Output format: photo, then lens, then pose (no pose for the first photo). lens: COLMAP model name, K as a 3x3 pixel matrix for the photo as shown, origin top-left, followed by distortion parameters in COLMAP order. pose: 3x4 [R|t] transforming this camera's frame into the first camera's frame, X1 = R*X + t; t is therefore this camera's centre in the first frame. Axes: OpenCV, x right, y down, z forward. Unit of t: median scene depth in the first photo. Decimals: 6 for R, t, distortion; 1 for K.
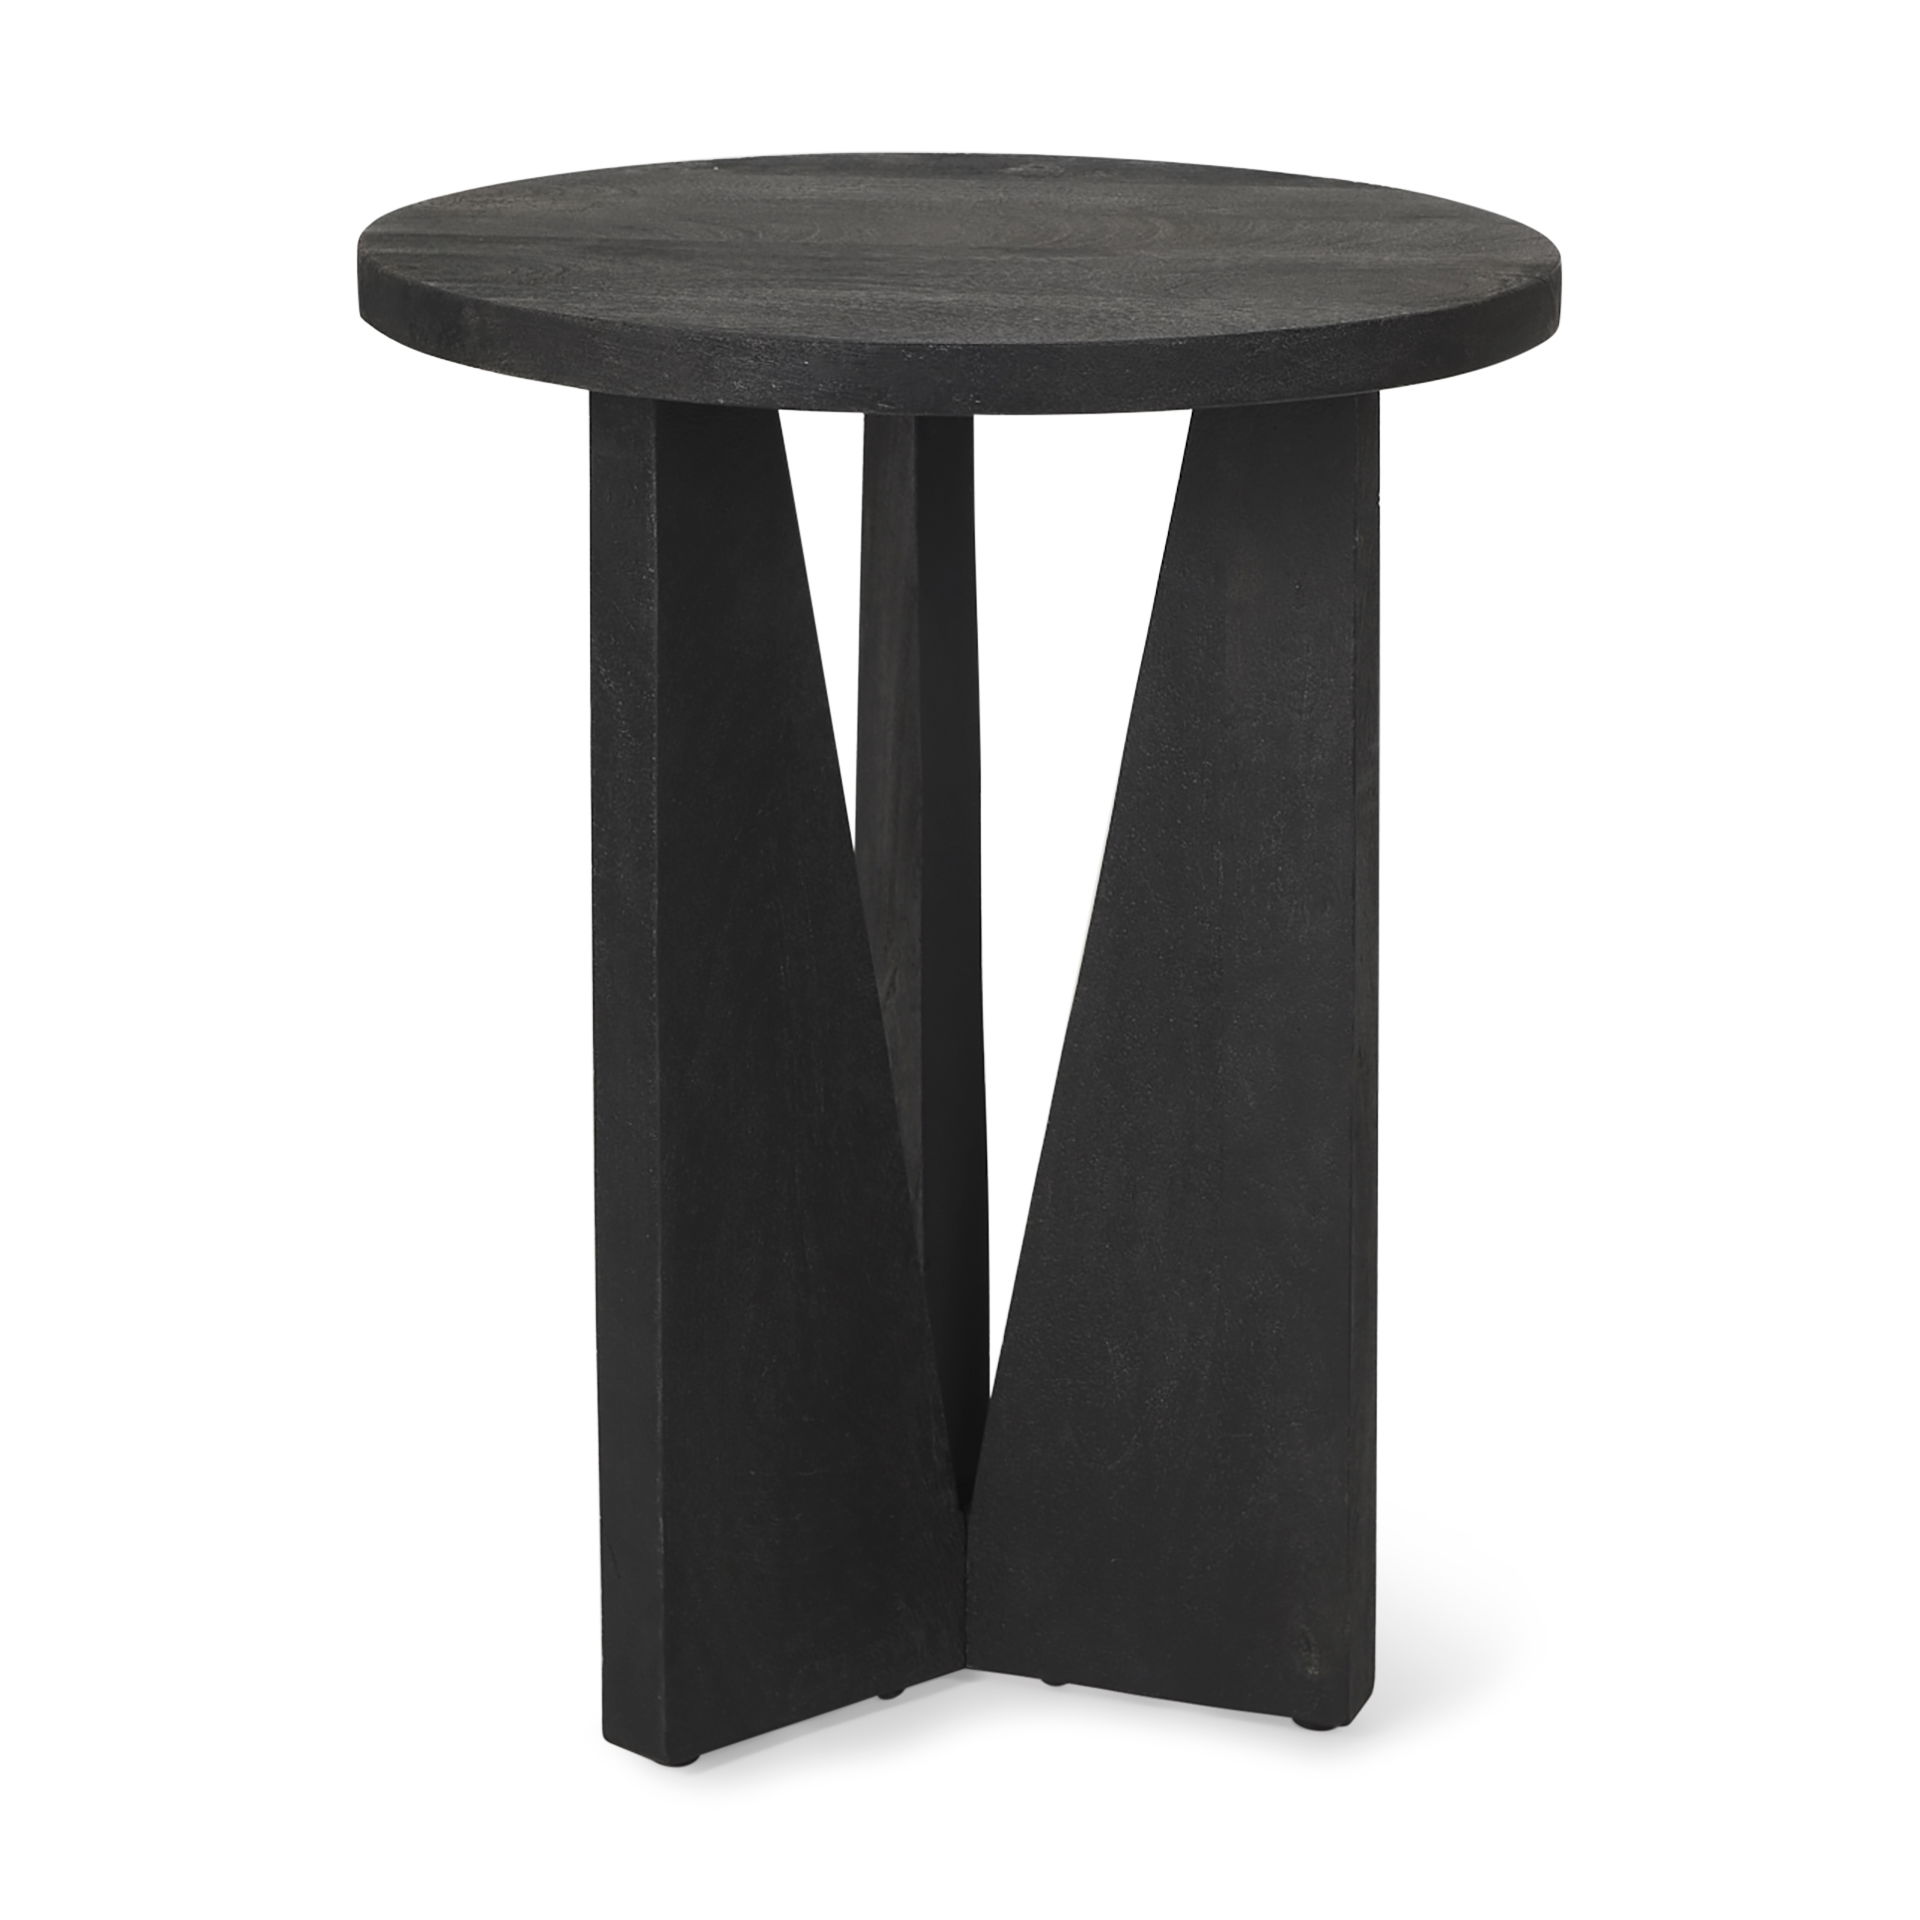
lens RADIAL K [[6791.7, 0, 955.8], [0, 6791.7, 965.9], [0, 0, 1]] dist [0.092441, 0.000000]
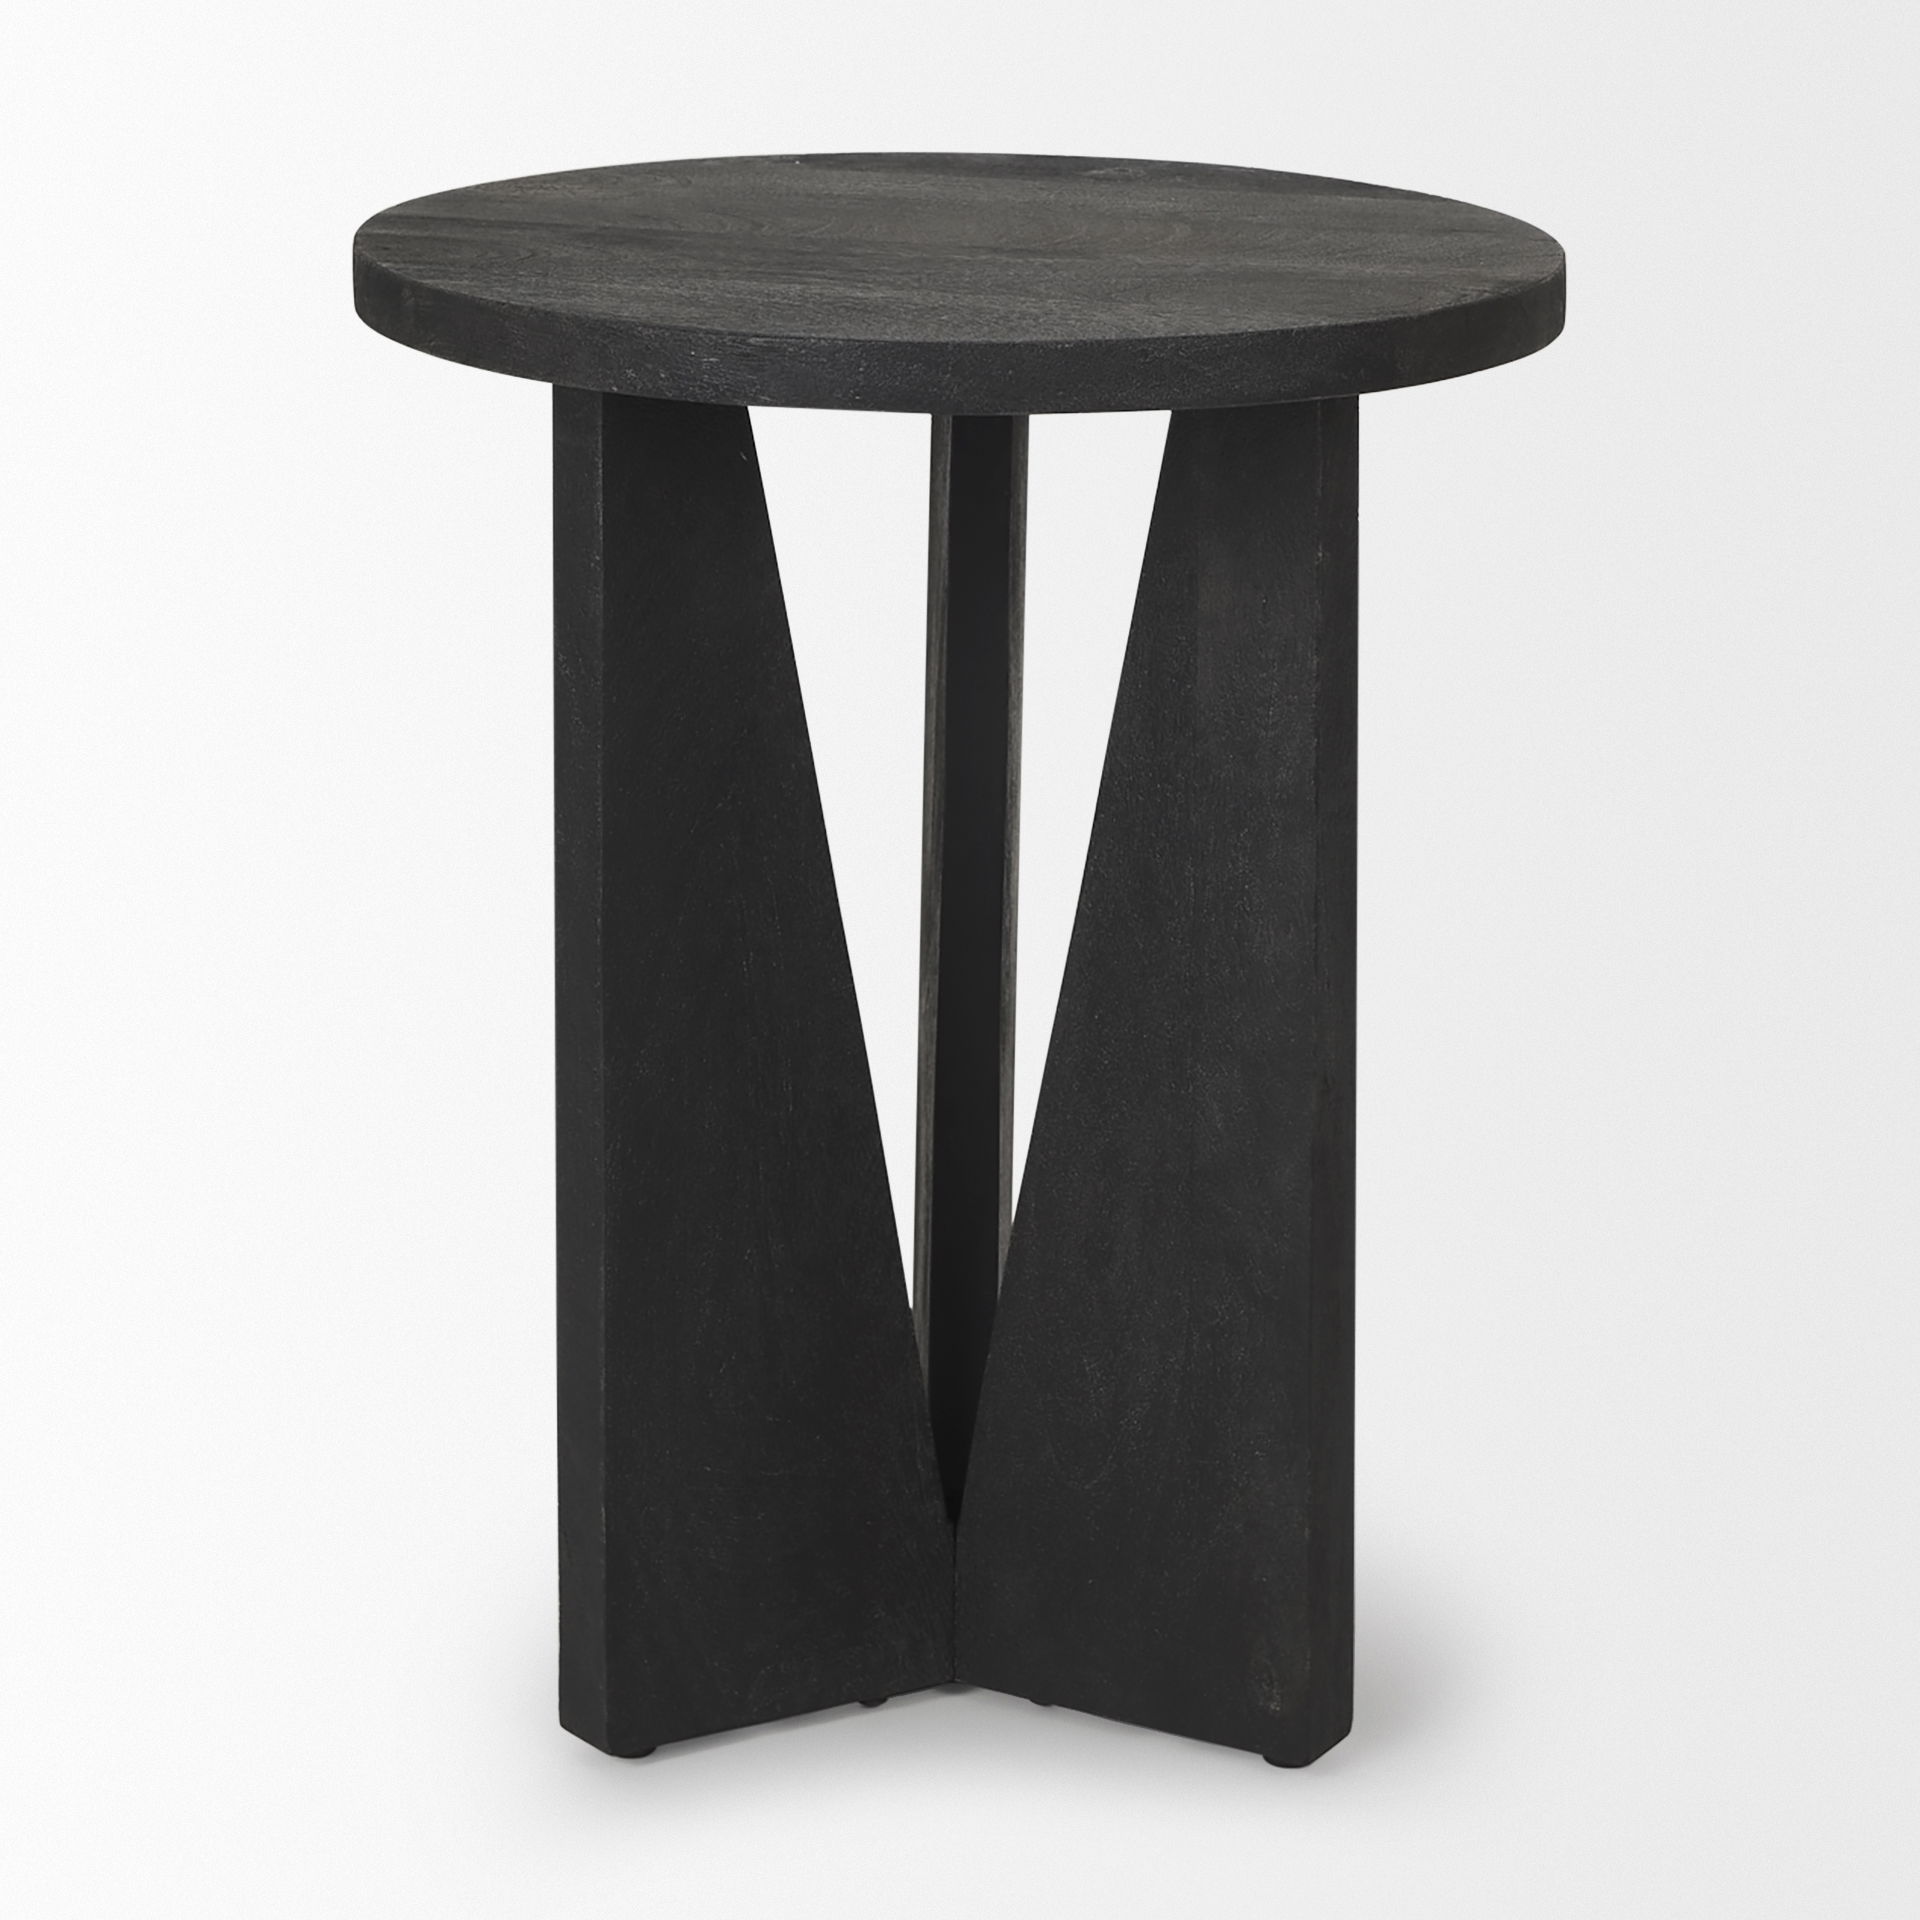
lens RADIAL K [[6791.7, 0, 958.6], [0, 6791.7, 950.2], [0, 0, 1]] dist [0.092441, 0.000000]
pose [[0.982341, 0.048204, -0.180781, 0.184379], [-0.049319, 0.998782, -0.001678, -0.001488], [0.180480, 0.010565, 0.983522, 0.026108]]
